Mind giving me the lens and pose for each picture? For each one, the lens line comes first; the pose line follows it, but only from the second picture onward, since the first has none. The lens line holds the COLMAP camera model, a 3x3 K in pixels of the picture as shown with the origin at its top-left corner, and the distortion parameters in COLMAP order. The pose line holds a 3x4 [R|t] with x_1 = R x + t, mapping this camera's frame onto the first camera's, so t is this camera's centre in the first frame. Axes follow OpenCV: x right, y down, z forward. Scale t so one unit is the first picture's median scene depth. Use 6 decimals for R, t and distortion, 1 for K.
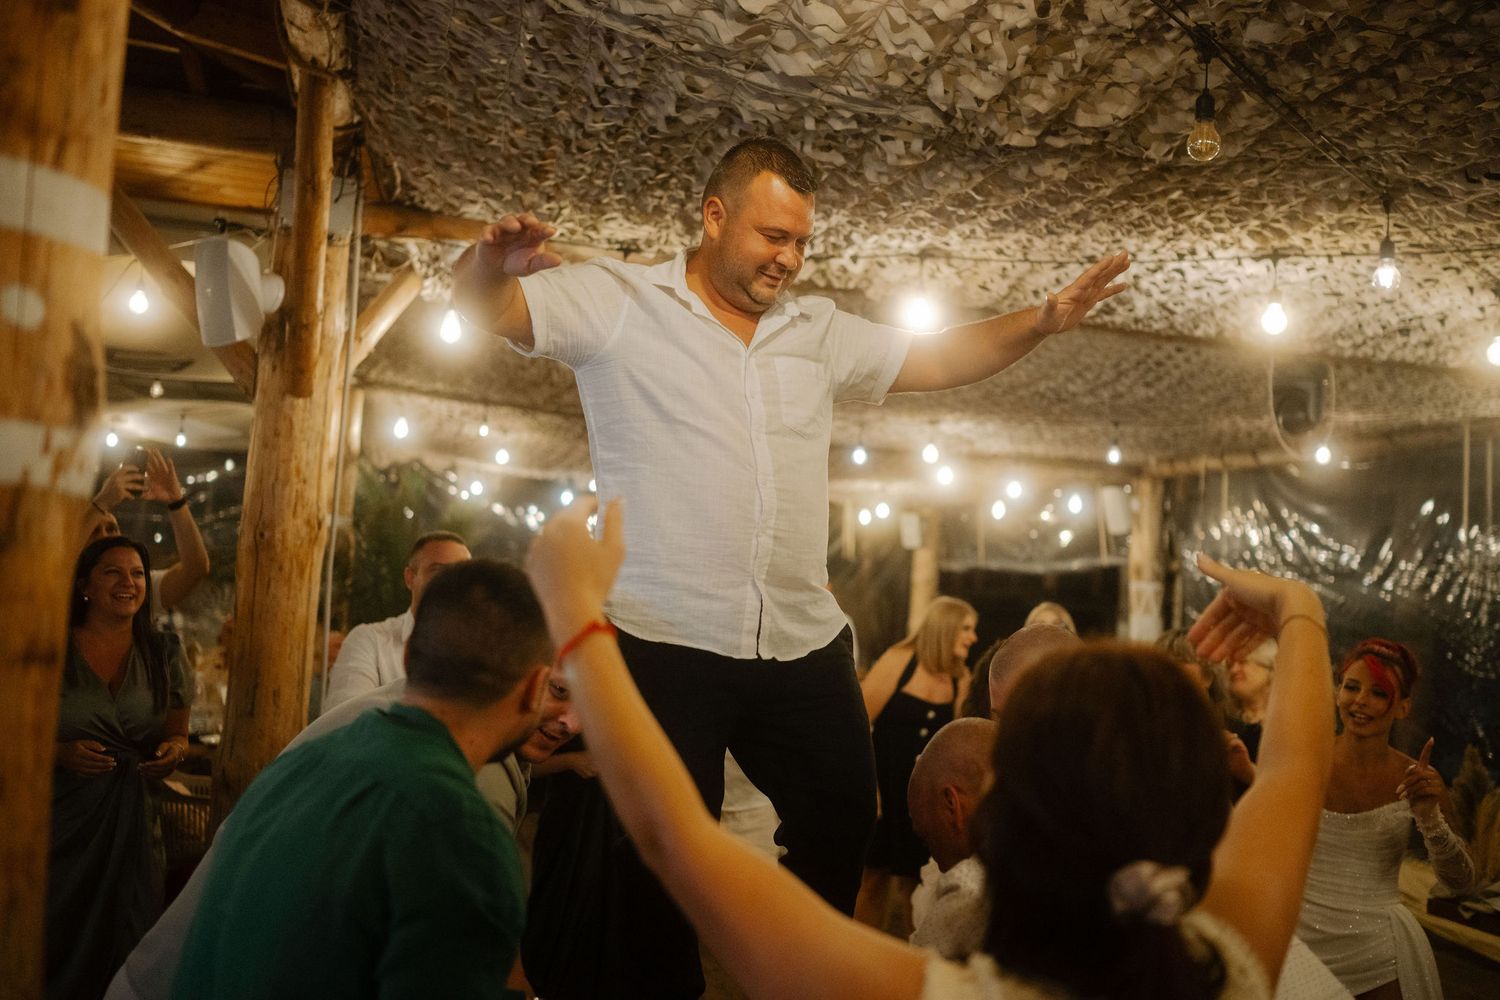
lens RADIAL K [[1393.8, 0, 734.6], [0, 1393.8, 499.3], [0, 0, 1]] dist [0.003483, 0.000822]
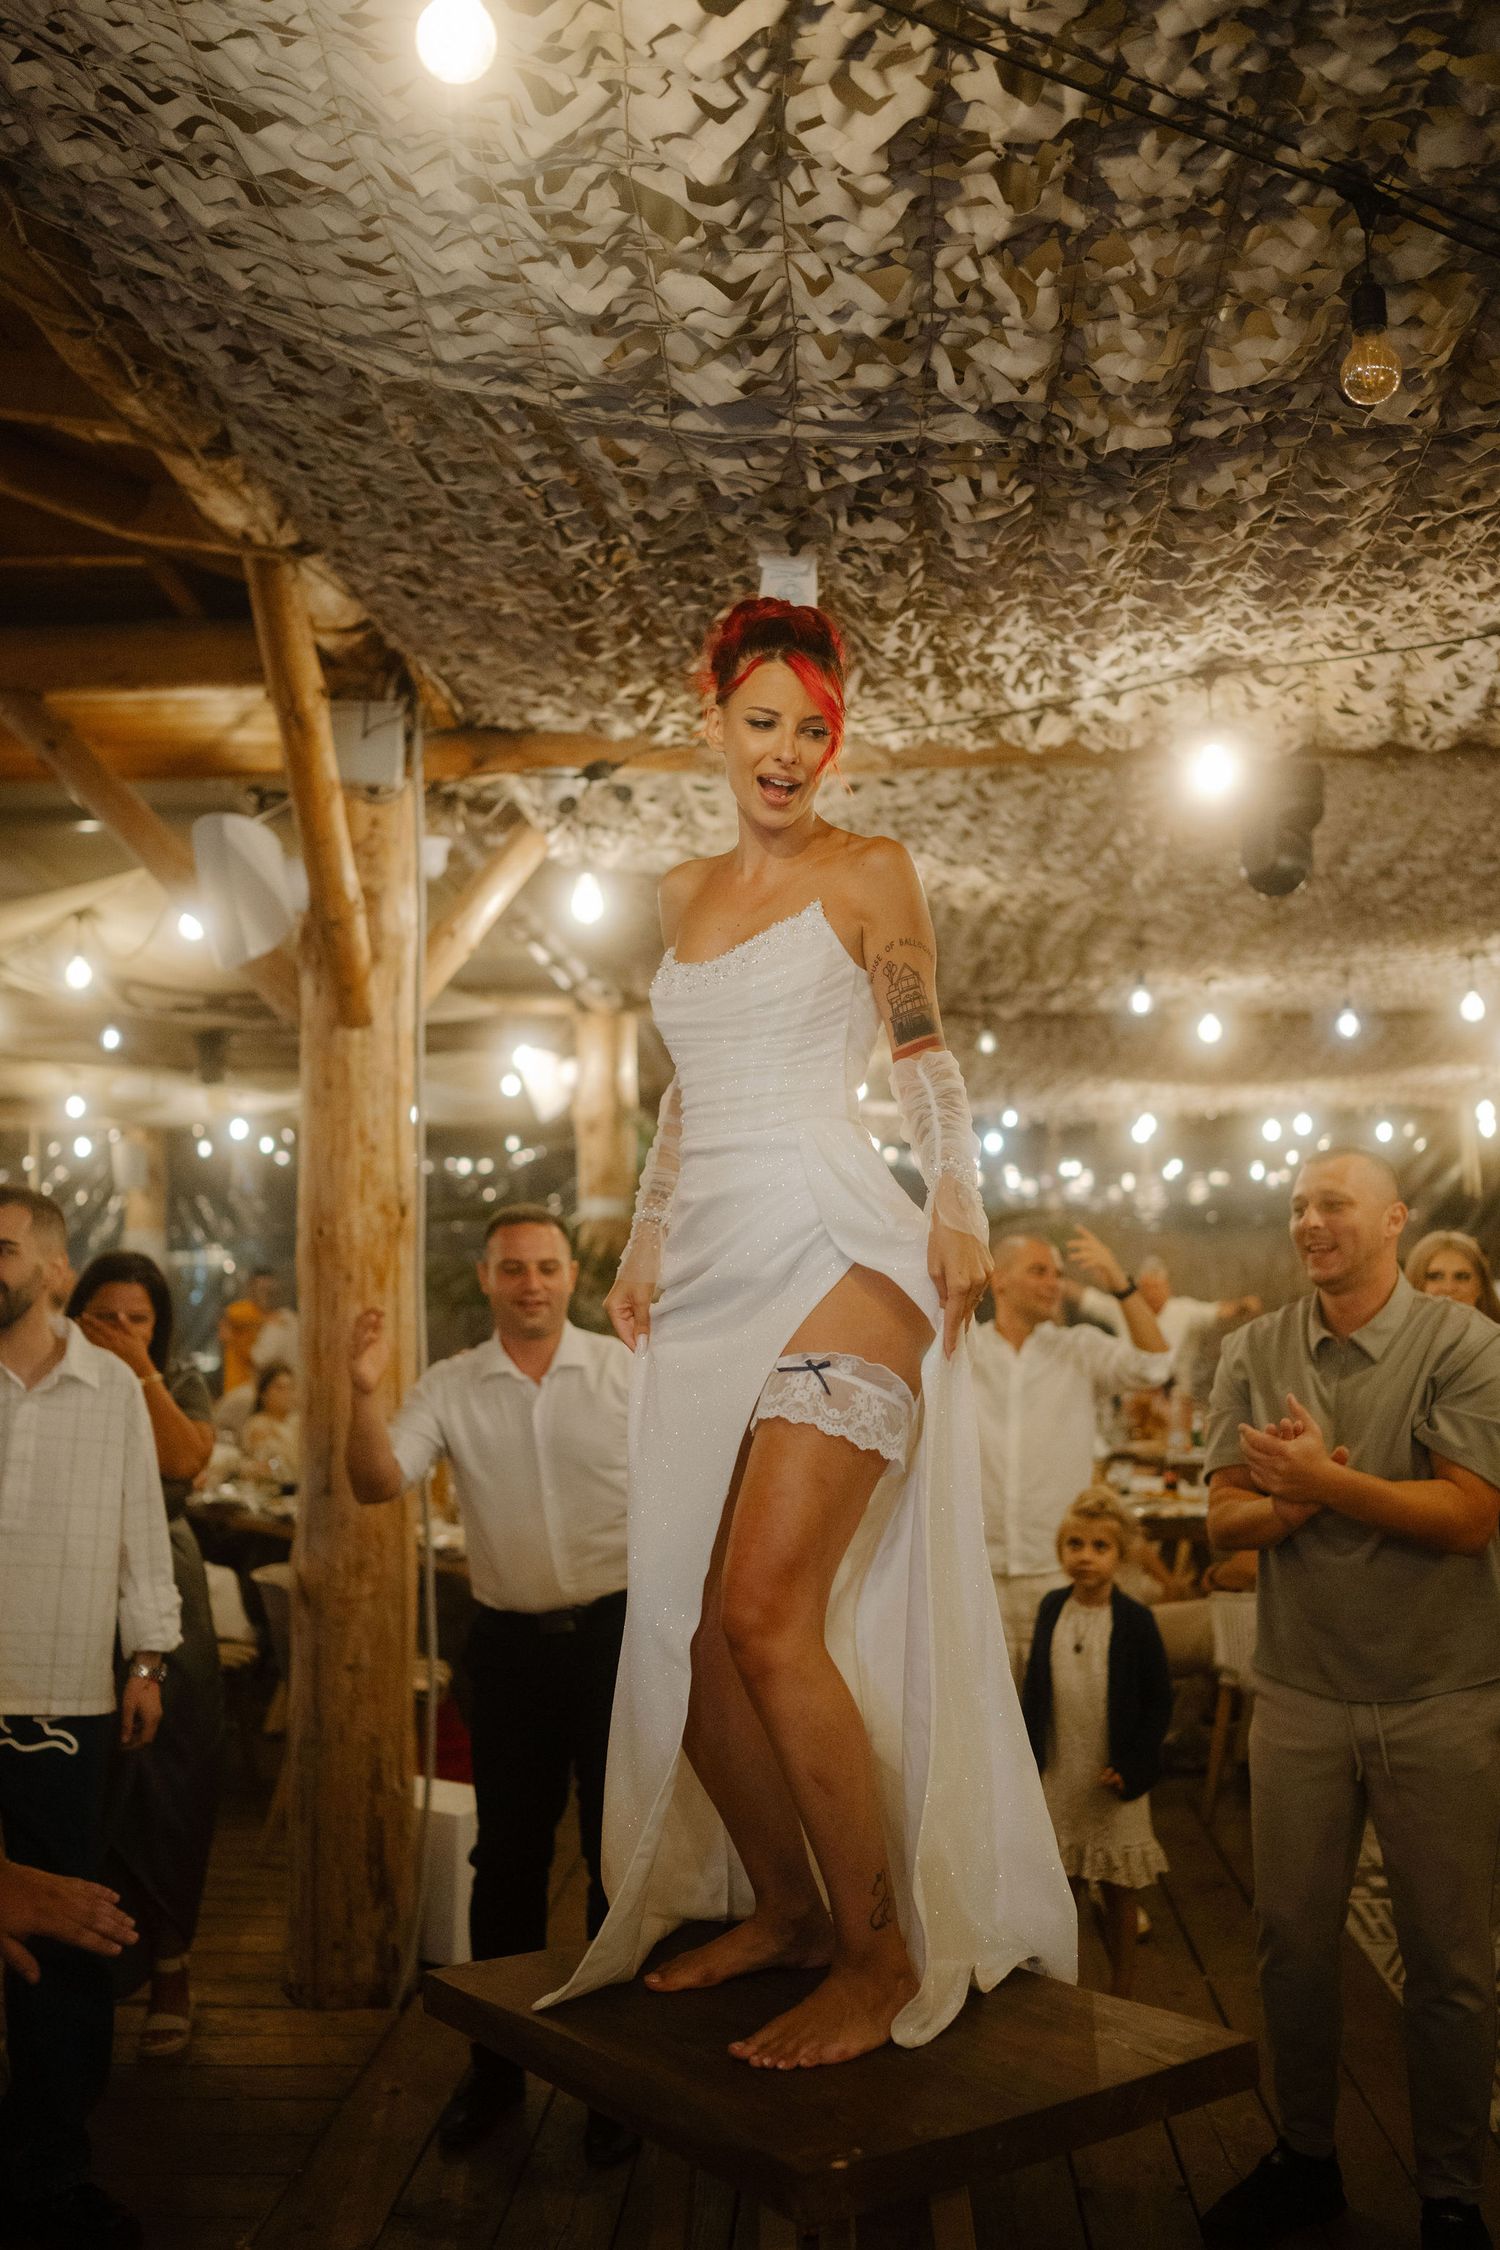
lens RADIAL K [[2090.7, 0, 753.5], [0, 2090.7, 1141.3], [0, 0, 1]] dist [0.003483, 0.000822]
pose [[0.950557, -0.097863, -0.294728, 0.195525], [0.096054, 0.995162, -0.020643, 0.025697], [0.295322, -0.008687, 0.955358, 0.081352]]
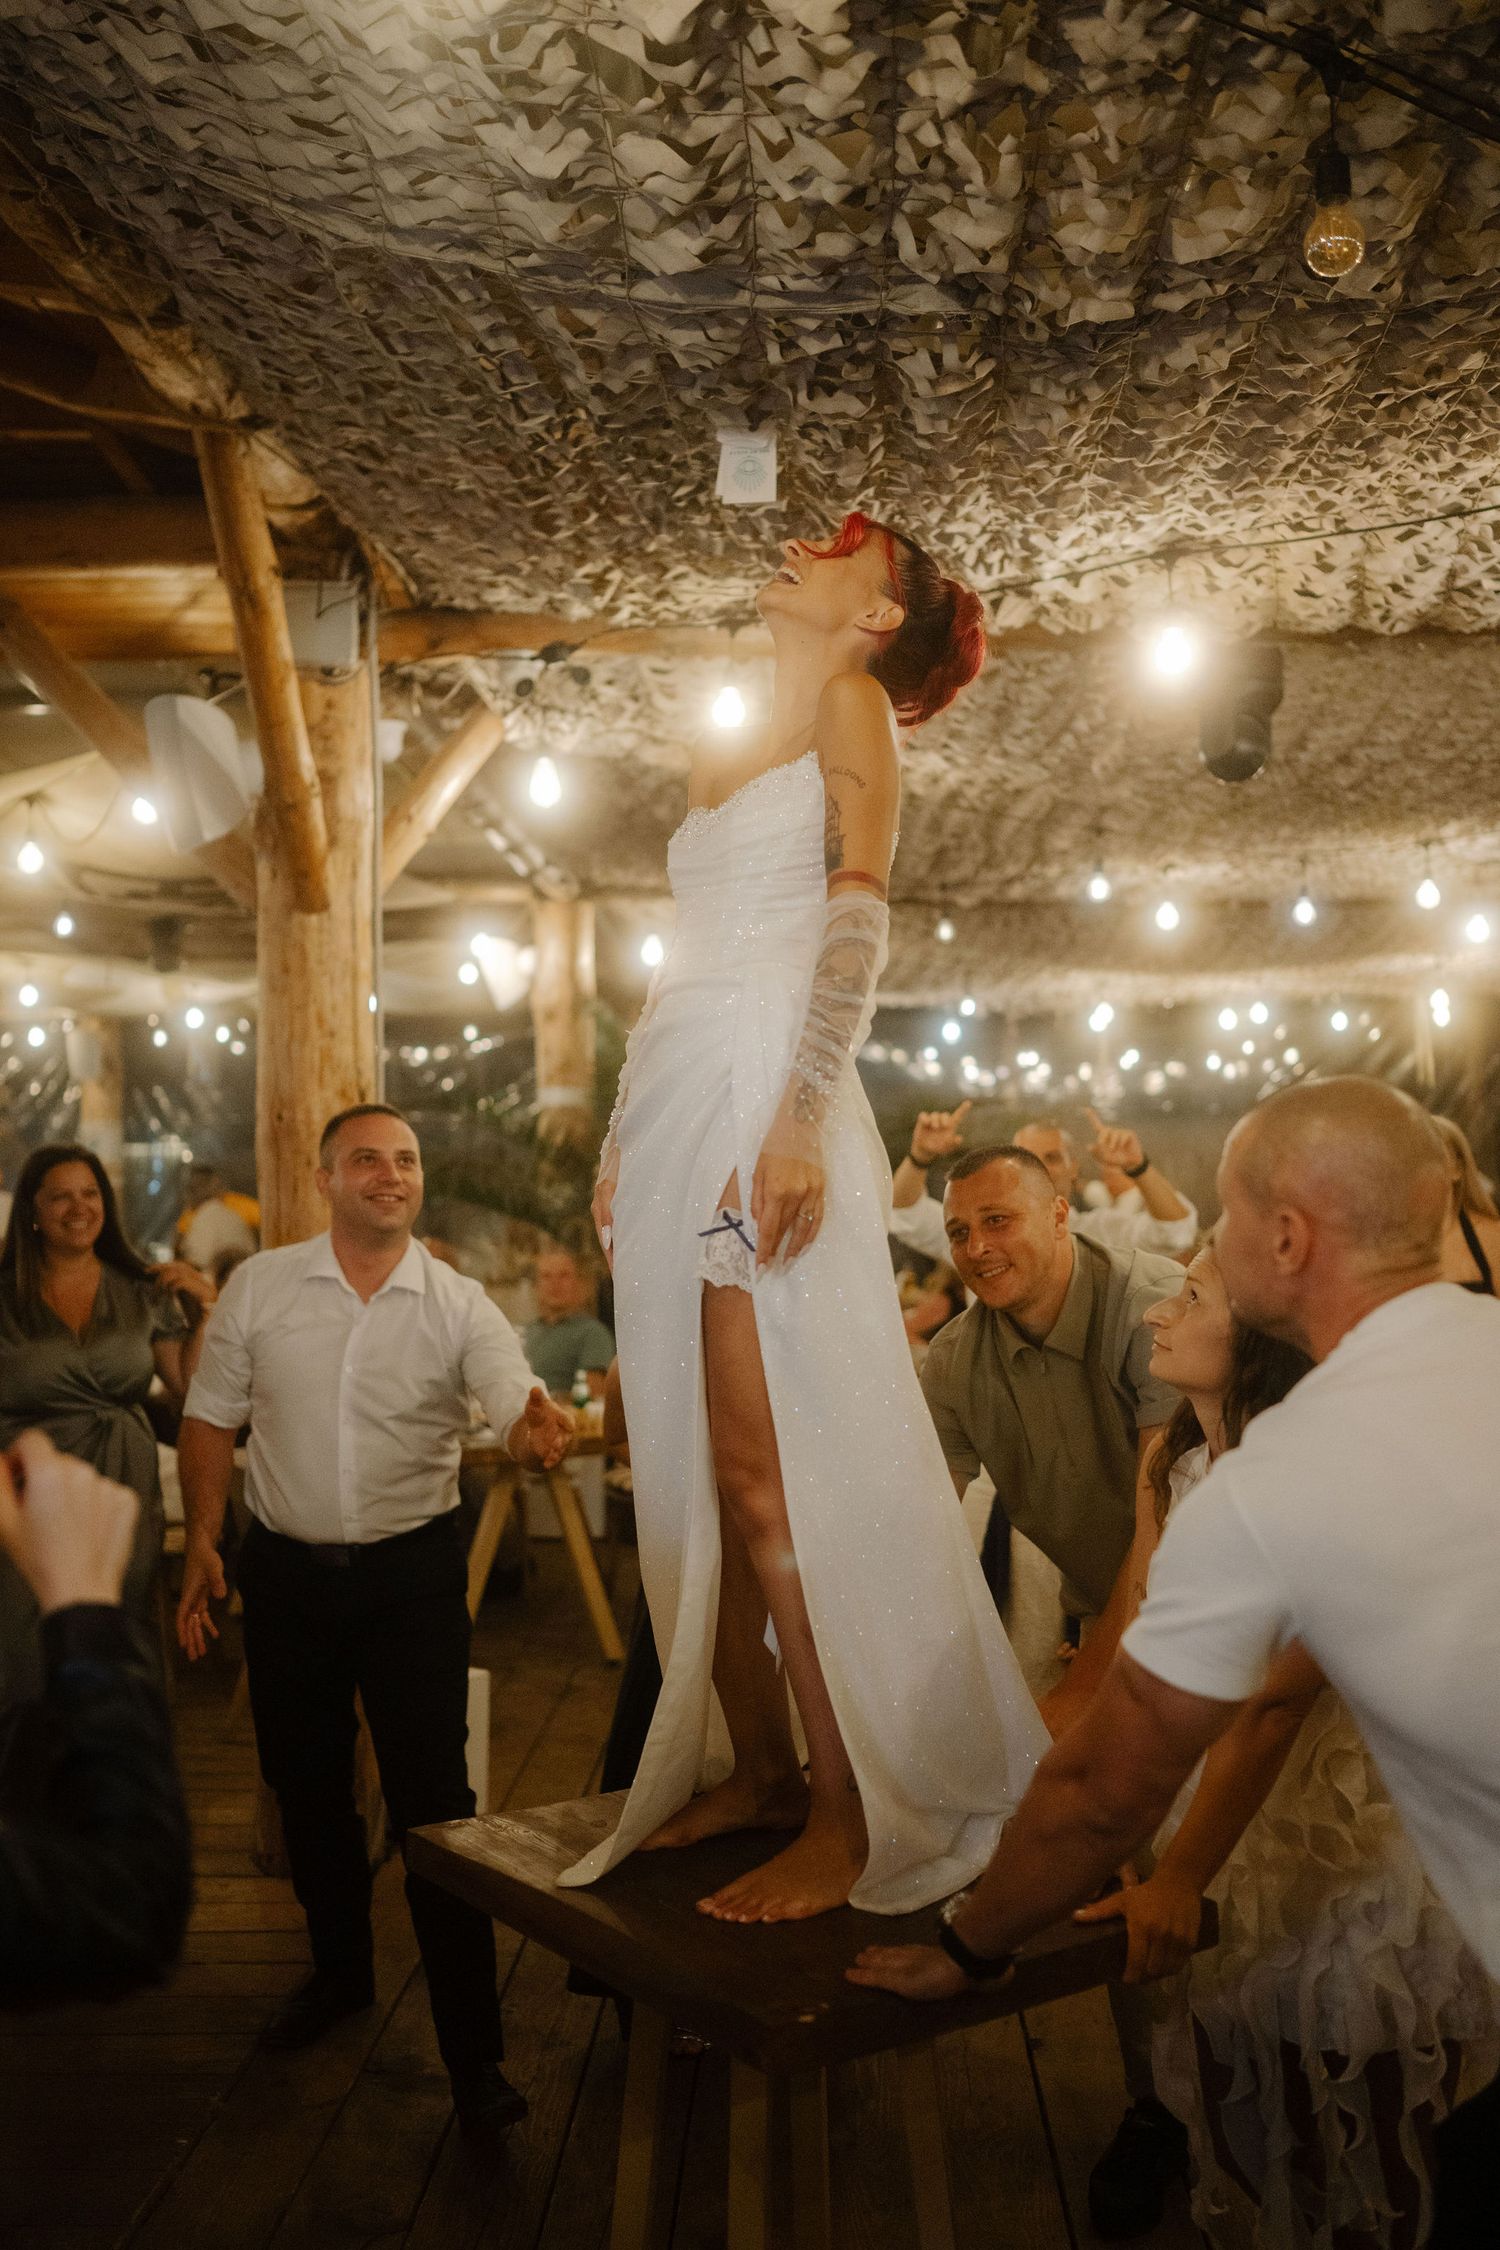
lens RADIAL K [[2090.7, 0, 753.5], [0, 2090.7, 1141.3], [0, 0, 1]] dist [0.003483, 0.000822]
pose [[0.956230, -0.083823, -0.280355, 0.195951], [0.096844, 0.994756, 0.032893, 0.029066], [0.276127, -0.058603, 0.959333, 0.076890]]
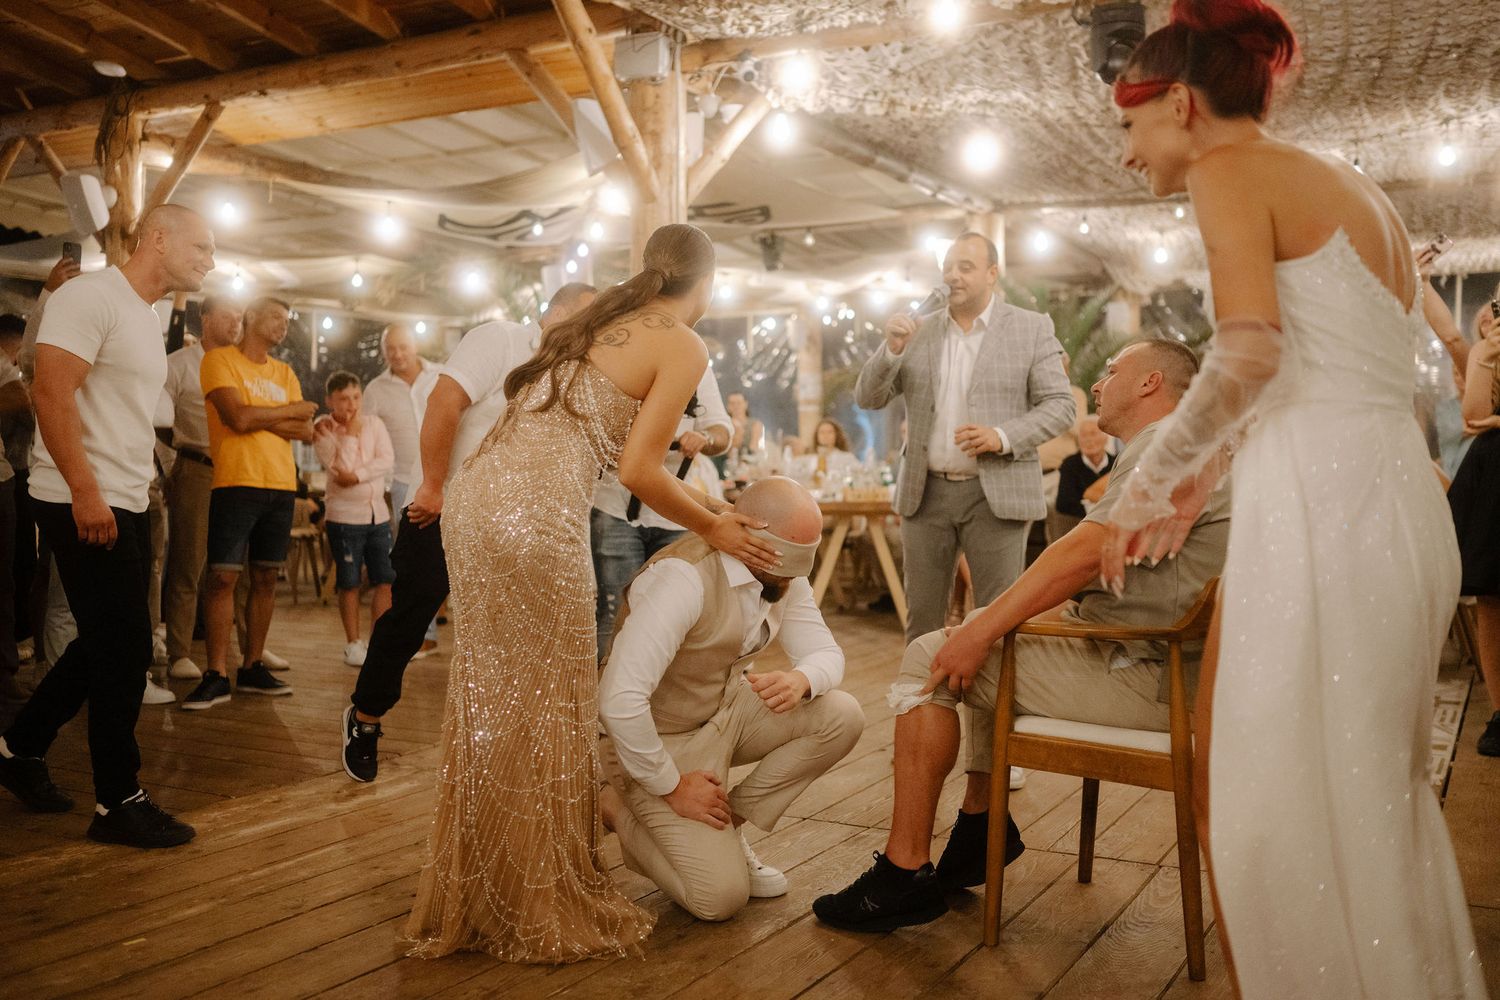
lens RADIAL K [[1393.8, 0, 734.6], [0, 1393.8, 499.3], [0, 0, 1]] dist [0.003483, 0.000822]
pose [[0.734400, -0.047861, -0.677027, 0.744558], [0.103680, 0.993714, 0.042219, 0.187689], [0.670751, -0.101200, 0.734746, 0.026999]]
